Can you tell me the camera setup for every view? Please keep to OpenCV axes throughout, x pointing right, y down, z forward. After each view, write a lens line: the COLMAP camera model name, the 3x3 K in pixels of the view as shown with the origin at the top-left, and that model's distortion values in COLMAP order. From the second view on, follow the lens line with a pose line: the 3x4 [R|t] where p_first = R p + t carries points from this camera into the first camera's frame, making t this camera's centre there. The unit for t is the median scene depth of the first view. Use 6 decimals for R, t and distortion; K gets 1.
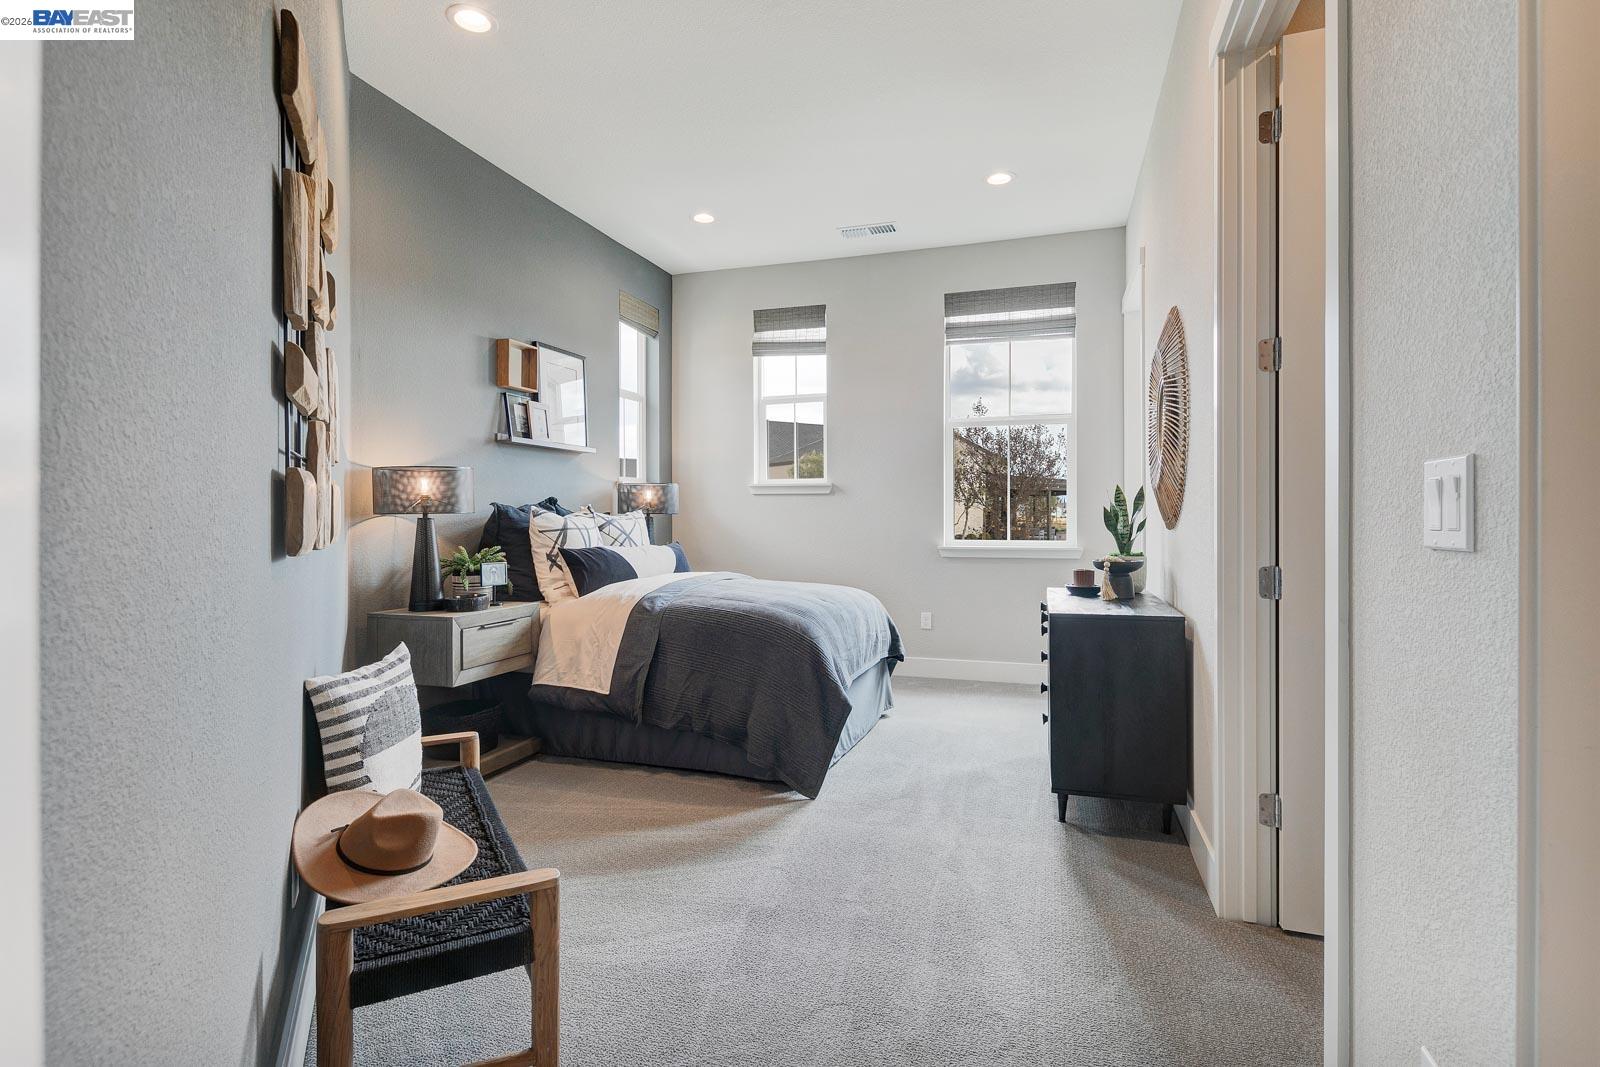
lens RADIAL K [[779.8, 0, 797.8], [0, 779.8, 517.6], [0, 0, 1]] dist [0.001305, -0.002165]
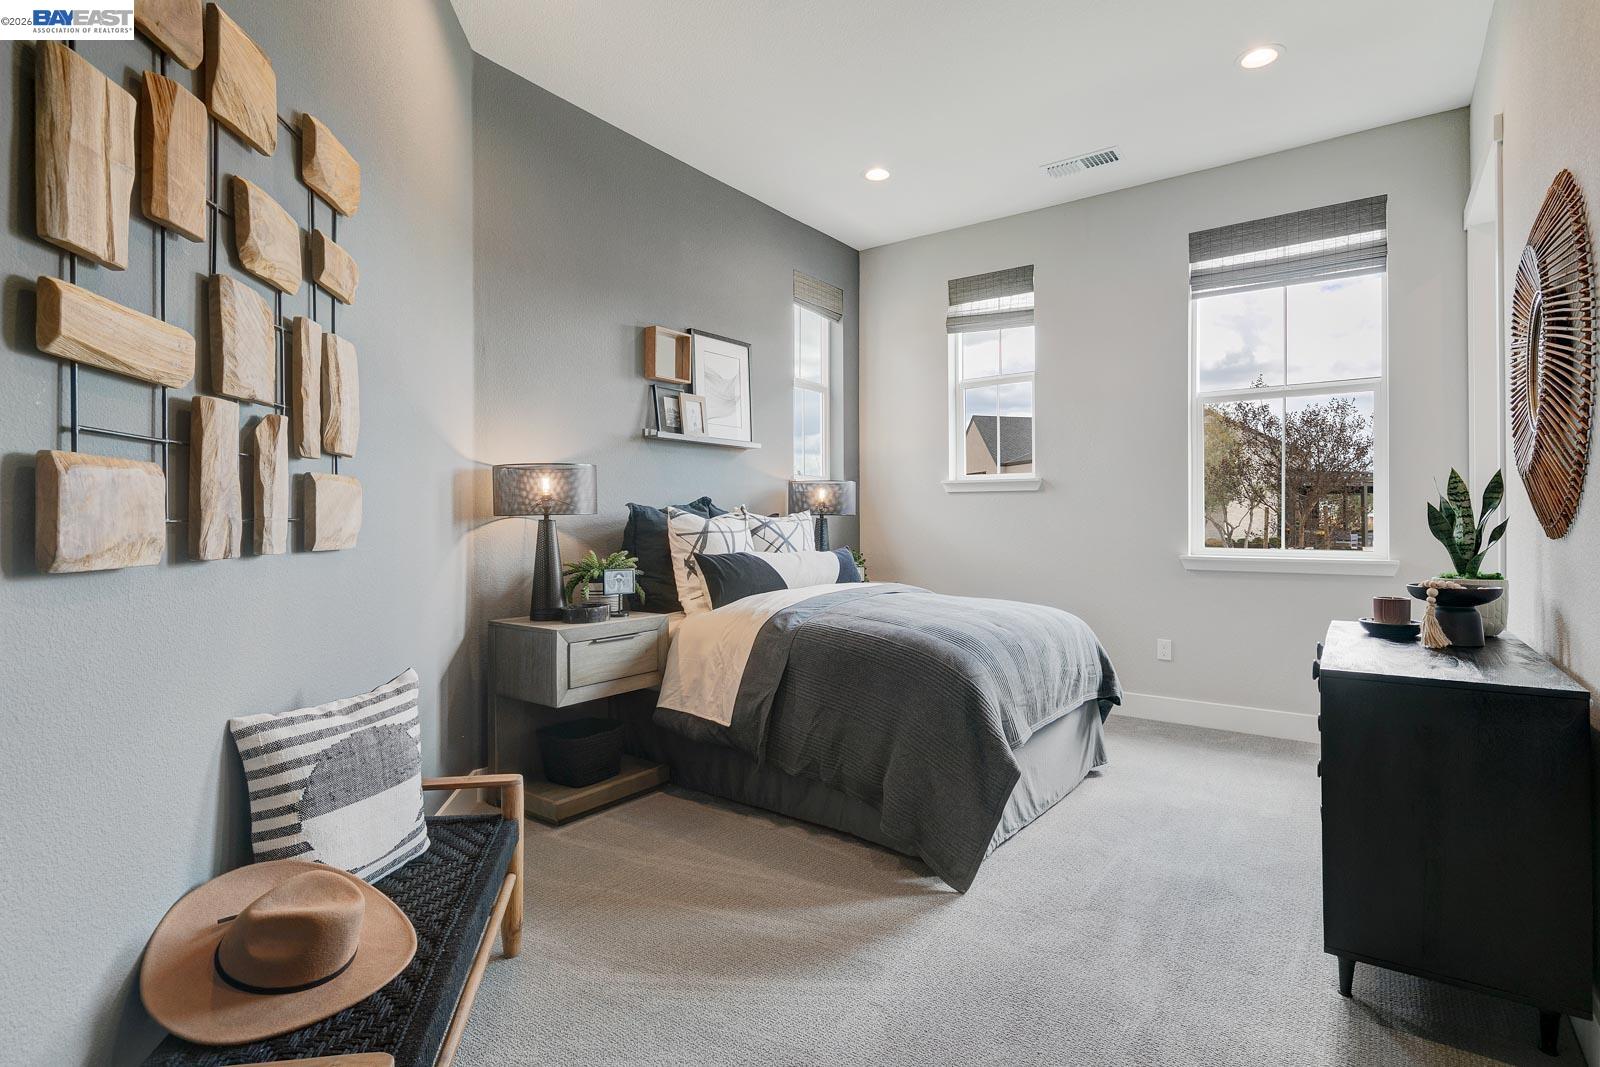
lens RADIAL K [[779.8, 0, 797.8], [0, 779.8, 517.6], [0, 0, 1]] dist [0.001305, -0.002165]
pose [[0.949569, -0.001037, -0.313556, 0.091572], [0.000358, 0.999997, -0.002221, -0.000129], [0.313558, 0.001997, 0.949567, 0.203316]]
